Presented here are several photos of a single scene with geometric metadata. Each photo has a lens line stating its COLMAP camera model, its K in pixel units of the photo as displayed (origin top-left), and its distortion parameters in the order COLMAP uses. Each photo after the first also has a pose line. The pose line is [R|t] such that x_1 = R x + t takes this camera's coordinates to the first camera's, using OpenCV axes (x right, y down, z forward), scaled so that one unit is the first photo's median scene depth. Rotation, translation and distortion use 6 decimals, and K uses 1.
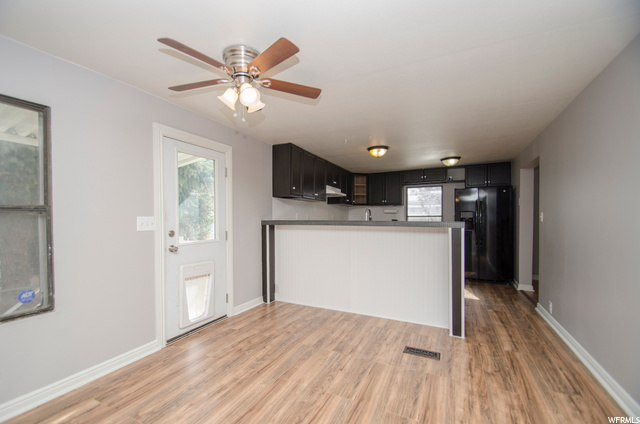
lens RADIAL K [[281.7, 0, 308.9], [0, 281.7, 222.3], [0, 0, 1]] dist [-0.001595, -0.000509]
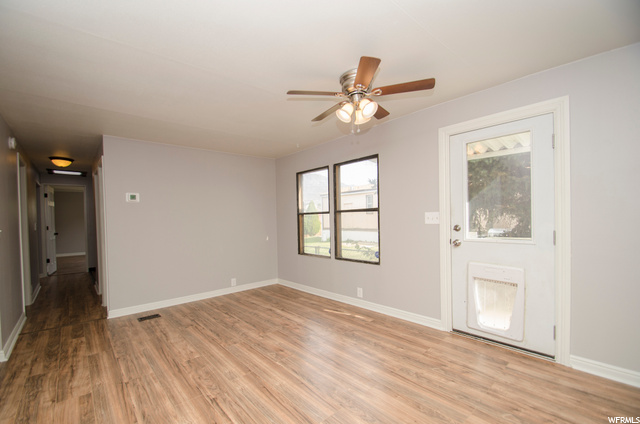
lens RADIAL K [[281.7, 0, 308.9], [0, 281.7, 222.3], [0, 0, 1]] dist [-0.001595, -0.000509]
pose [[-0.384934, 0.035184, -0.922273, 0.715004], [0.007695, 0.999361, 0.034913, -0.022568], [0.922912, 0.006342, -0.384958, 0.965169]]
